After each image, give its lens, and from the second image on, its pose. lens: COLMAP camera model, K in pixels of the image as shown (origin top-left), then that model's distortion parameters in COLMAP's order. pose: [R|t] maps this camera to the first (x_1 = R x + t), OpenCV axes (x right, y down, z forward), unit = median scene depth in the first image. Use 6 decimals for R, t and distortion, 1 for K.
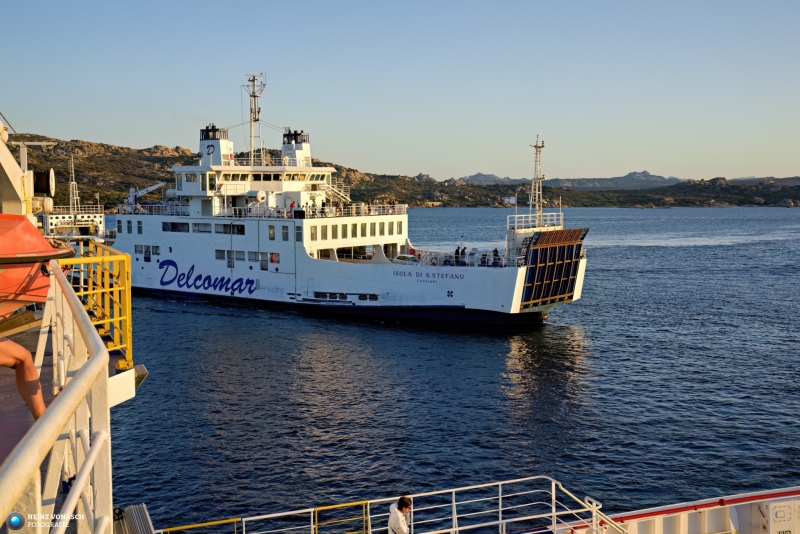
lens RADIAL K [[974.5, 0, 398.9], [0, 974.5, 268.1], [0, 0, 1]] dist [-0.010939, 0.000000]
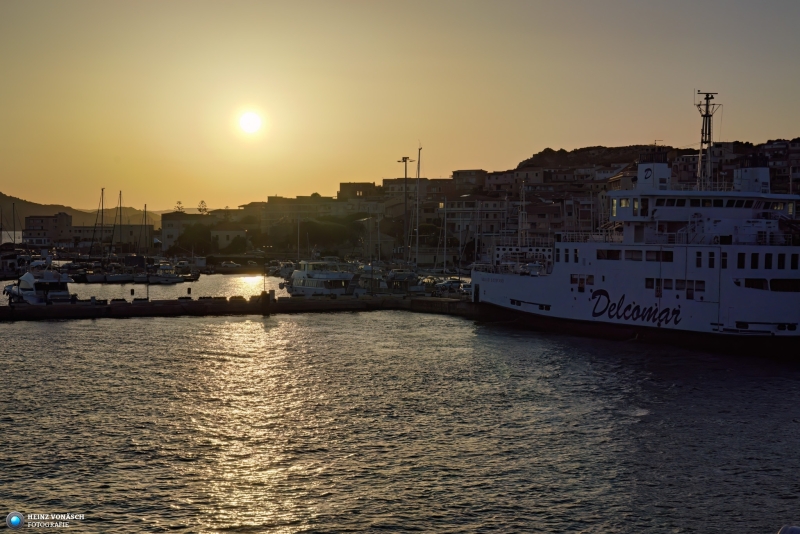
lens RADIAL K [[1600.1, 0, 399.0], [0, 1600.1, 267.3], [0, 0, 1]] dist [0.266746, 0.000000]
pose [[0.899324, 0.031837, -0.436123, 0.275768], [-0.066919, 0.995618, -0.065313, 0.088029], [0.432132, 0.087922, 0.897514, -0.503258]]
